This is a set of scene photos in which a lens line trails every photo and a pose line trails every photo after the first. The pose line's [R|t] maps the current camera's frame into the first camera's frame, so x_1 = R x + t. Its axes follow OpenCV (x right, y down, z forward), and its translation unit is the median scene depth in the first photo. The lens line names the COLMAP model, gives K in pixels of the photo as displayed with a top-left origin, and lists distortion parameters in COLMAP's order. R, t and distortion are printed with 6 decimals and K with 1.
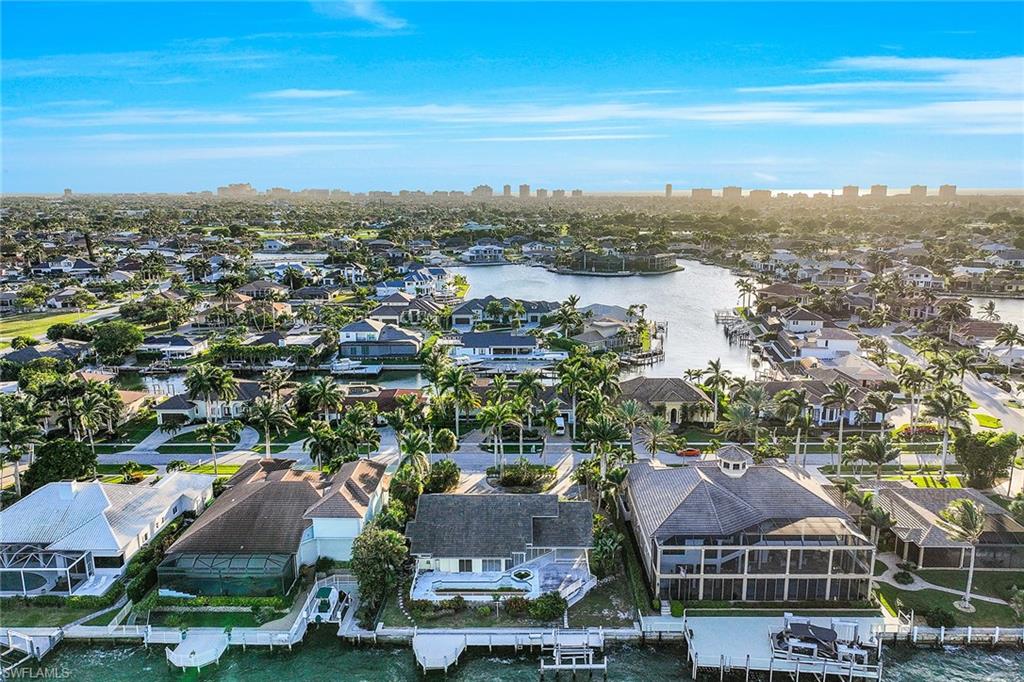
lens RADIAL K [[808.3, 0, 554.0], [0, 808.3, 372.0], [0, 0, 1]] dist [0.006988, 0.002367]
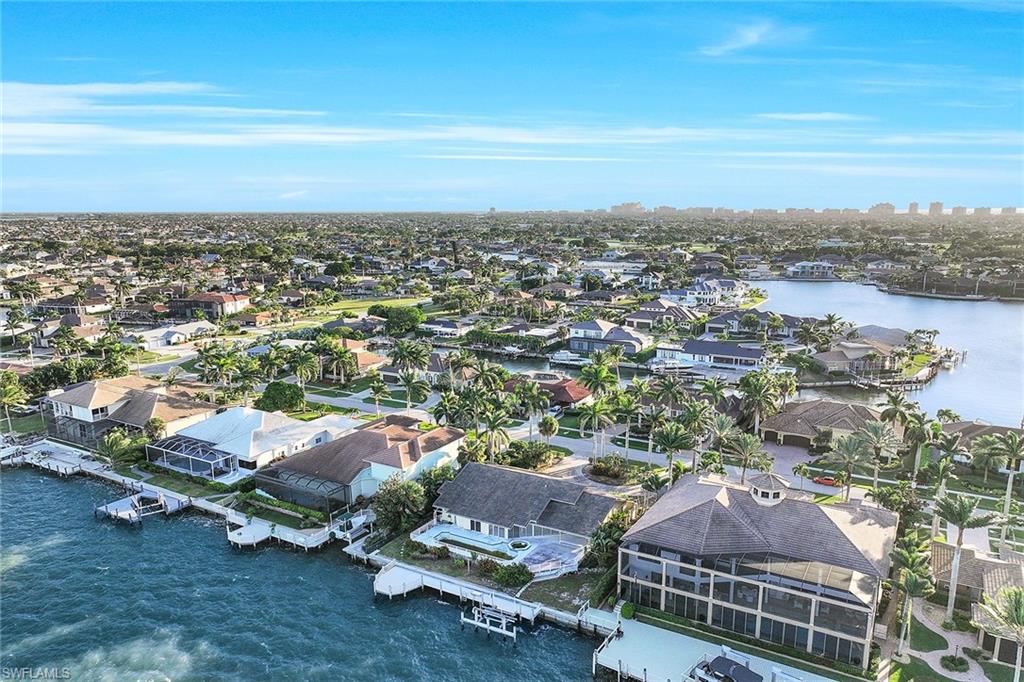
lens RADIAL K [[720.6, 0, 518.8], [0, 720.6, 367.4], [0, 0, 1]] dist [0.005147, 0.009440]
pose [[0.854932, 0.113371, -0.506201, 0.449917], [-0.115184, 0.992954, 0.027850, -0.028365], [0.505791, 0.034496, 0.861966, 0.108785]]
